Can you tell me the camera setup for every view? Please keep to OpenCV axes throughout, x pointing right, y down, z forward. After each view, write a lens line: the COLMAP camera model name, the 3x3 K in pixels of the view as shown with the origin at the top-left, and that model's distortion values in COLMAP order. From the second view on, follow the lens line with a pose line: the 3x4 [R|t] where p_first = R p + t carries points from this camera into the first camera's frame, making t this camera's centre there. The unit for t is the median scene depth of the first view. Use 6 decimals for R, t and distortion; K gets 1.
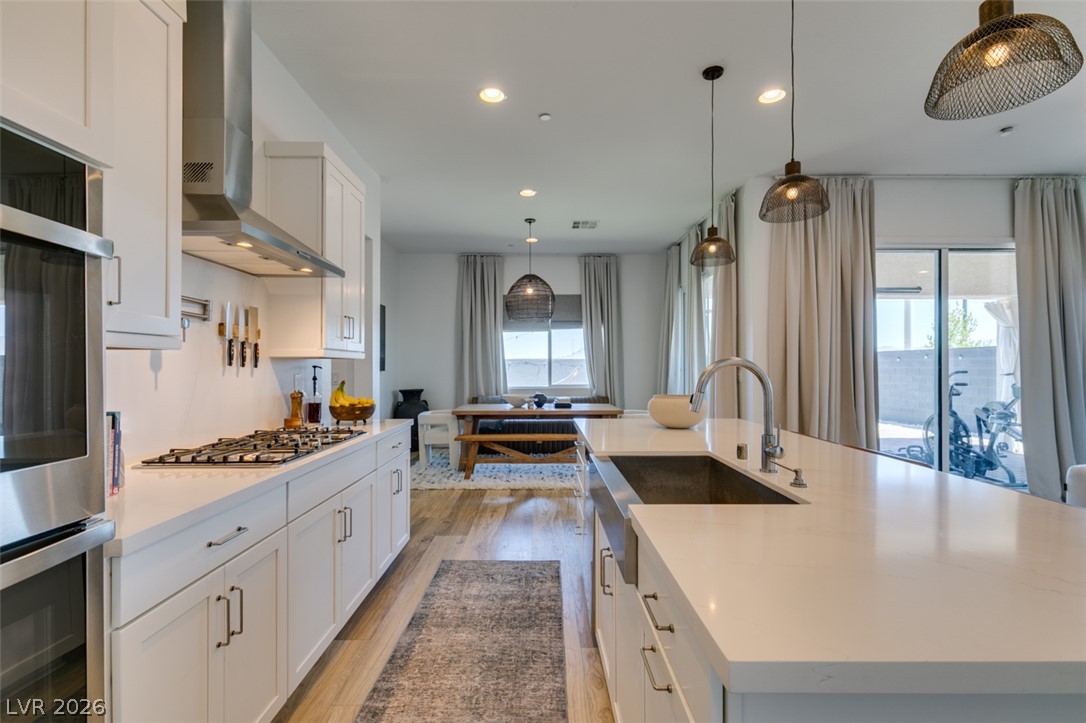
lens RADIAL K [[485.9, 0, 544.6], [0, 485.9, 363.1], [0, 0, 1]] dist [0.004149, -0.001993]
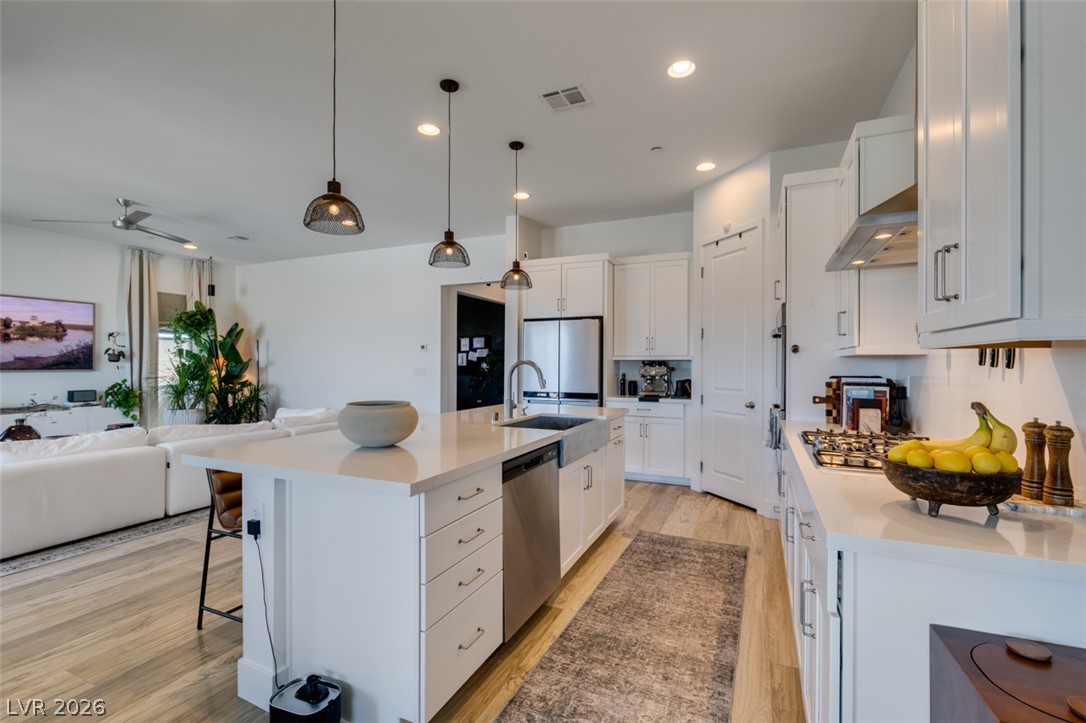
lens RADIAL K [[485.9, 0, 538.3], [0, 485.9, 363.1], [0, 0, 1]] dist [0.004149, -0.001993]
pose [[-0.907816, -0.001787, 0.419364, -0.243432], [-0.004439, 0.999976, -0.005347, 0.006559], [-0.419344, -0.006715, -0.907802, 1.433162]]
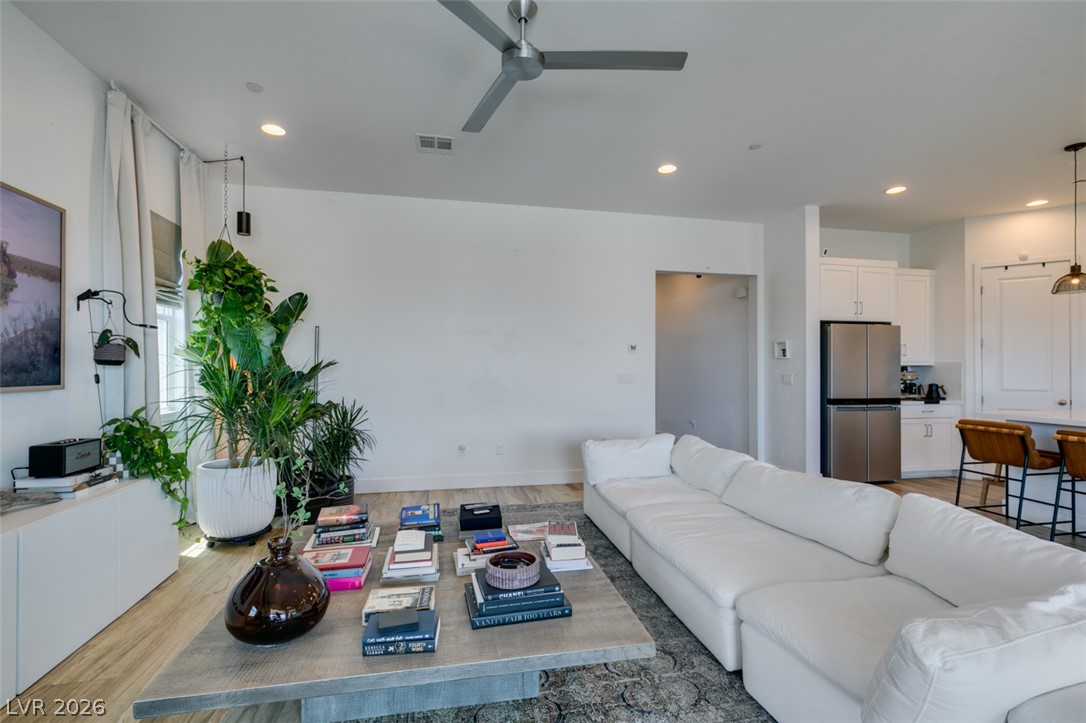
lens RADIAL K [[485.9, 0, 541.5], [0, 485.9, 369.2], [0, 0, 1]] dist [0.004149, -0.001993]
pose [[-0.979755, -0.002701, -0.200182, 1.858307], [-0.002114, 0.999993, -0.003144, 0.007231], [0.200189, -0.002657, -0.979754, 1.256121]]
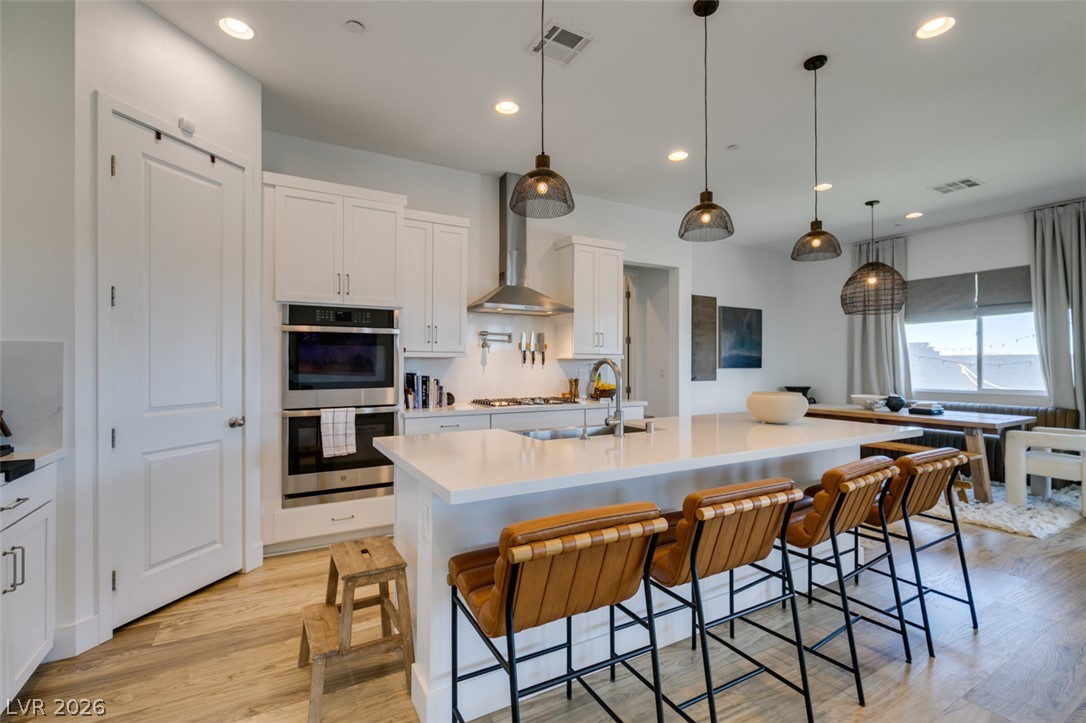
lens RADIAL K [[485.9, 0, 540.5], [0, 485.9, 361.5], [0, 0, 1]] dist [0.004149, -0.001993]
pose [[0.481679, -0.001510, -0.876346, 0.857880], [0.003094, 0.999995, -0.000023, -0.001214], [0.876342, -0.002701, 0.481682, 0.045367]]
